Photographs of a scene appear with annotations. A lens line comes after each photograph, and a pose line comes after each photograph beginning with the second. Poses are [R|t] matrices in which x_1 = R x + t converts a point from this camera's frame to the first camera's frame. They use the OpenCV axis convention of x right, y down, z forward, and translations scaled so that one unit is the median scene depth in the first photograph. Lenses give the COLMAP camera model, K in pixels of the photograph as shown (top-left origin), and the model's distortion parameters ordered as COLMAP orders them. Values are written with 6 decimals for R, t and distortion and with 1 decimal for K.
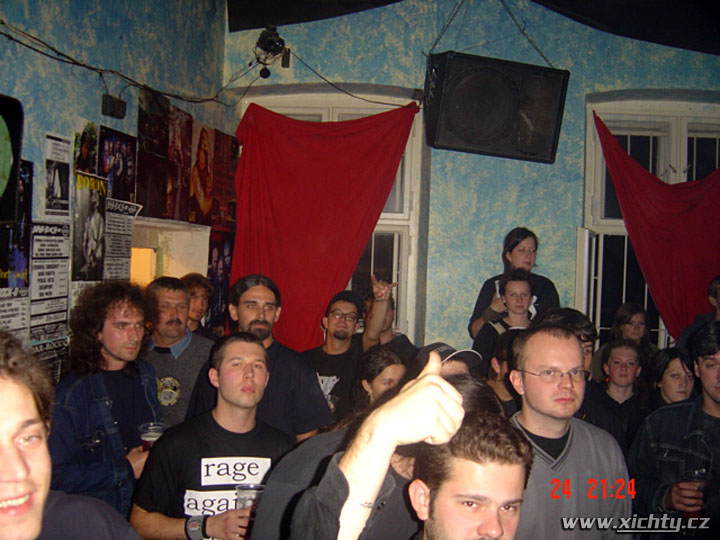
lens RADIAL K [[790.3, 0, 360.0], [0, 790.3, 270.0], [0, 0, 1]] dist [-0.148653, 0.006386]
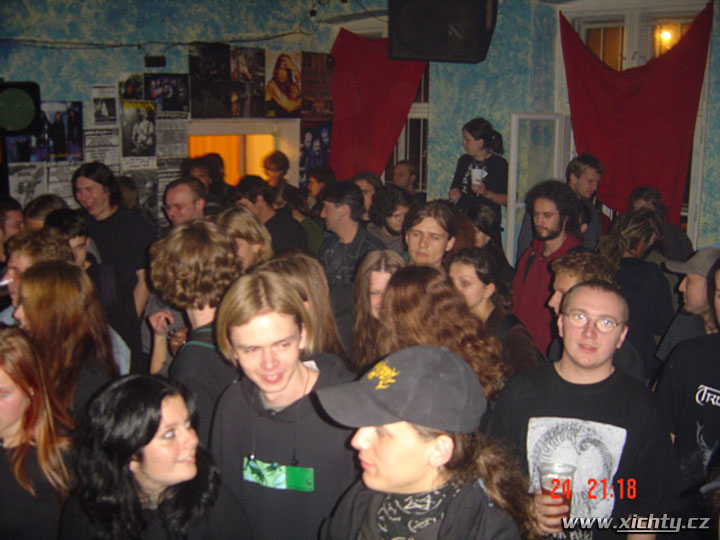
lens RADIAL K [[790.3, 0, 360.0], [0, 790.3, 270.0], [0, 0, 1]] dist [-0.148653, 0.006386]
pose [[0.813143, 0.082375, -0.576206, 1.061065], [0.010310, 0.987741, 0.155758, -0.002956], [0.581973, -0.132594, 0.802325, -0.230511]]
